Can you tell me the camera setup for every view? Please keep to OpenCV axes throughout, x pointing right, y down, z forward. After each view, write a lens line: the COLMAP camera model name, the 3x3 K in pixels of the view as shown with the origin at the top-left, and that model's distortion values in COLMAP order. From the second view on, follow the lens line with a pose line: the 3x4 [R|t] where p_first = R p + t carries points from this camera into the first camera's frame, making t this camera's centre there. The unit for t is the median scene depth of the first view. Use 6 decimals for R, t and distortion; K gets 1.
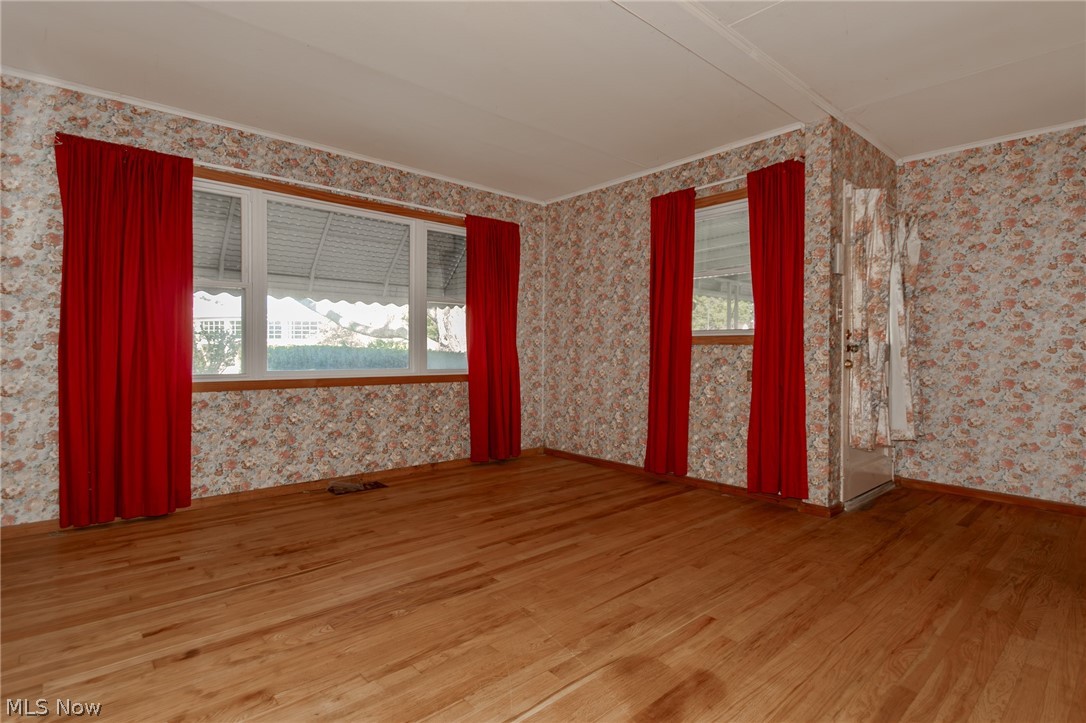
lens RADIAL K [[508.8, 0, 507.3], [0, 508.8, 350.7], [0, 0, 1]] dist [0.010353, -0.005086]
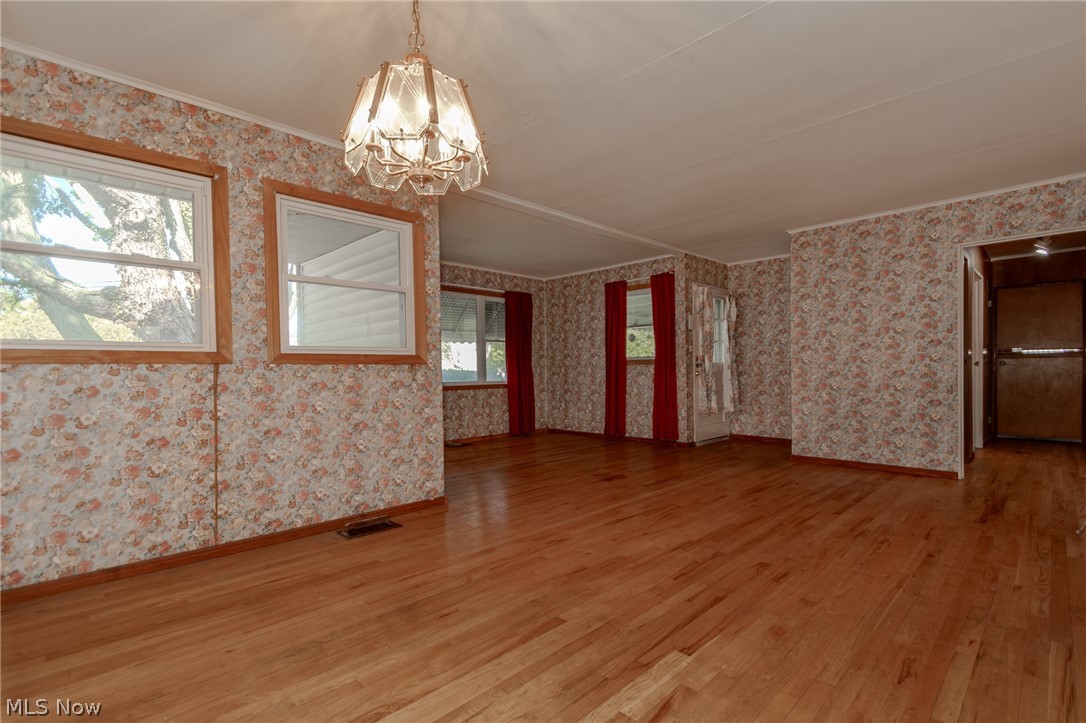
lens RADIAL K [[508.8, 0, 547.7], [0, 508.8, 376.4], [0, 0, 1]] dist [0.010353, -0.005086]
pose [[0.996163, -0.018713, 0.085491, -0.085068], [0.017536, 0.999741, 0.014496, -0.000894], [-0.085740, -0.012941, 0.996233, -0.842264]]
